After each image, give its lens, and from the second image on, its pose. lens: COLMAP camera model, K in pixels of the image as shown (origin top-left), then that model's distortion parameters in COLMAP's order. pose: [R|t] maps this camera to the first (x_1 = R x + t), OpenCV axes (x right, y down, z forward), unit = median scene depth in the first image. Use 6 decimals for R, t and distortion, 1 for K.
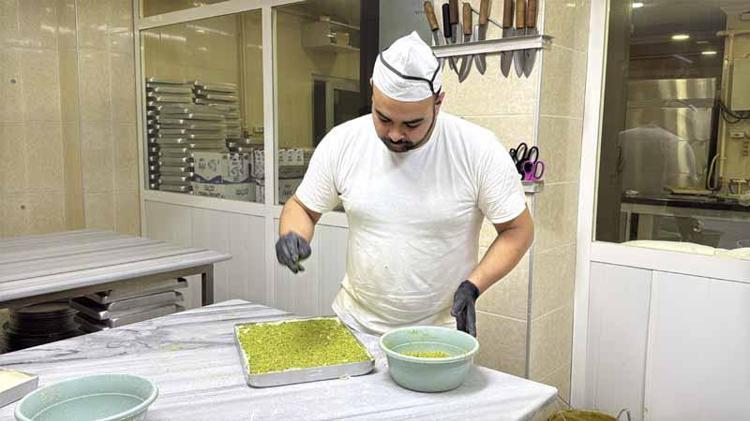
lens RADIAL K [[612.6, 0, 375.0], [0, 612.6, 210.5], [0, 0, 1]] dist [0.179625, -0.367604]
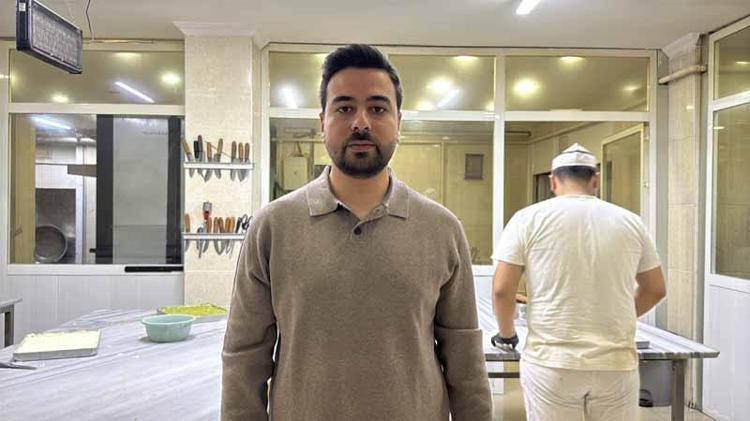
lens RADIAL K [[612.6, 0, 375.0], [0, 612.6, 210.5], [0, 0, 1]] dist [0.179625, -0.367604]
pose [[0.742975, -0.011442, 0.669221, -0.757729], [0.082373, 0.993816, -0.074459, 0.061022], [-0.664231, 0.110447, 0.739323, -0.735020]]
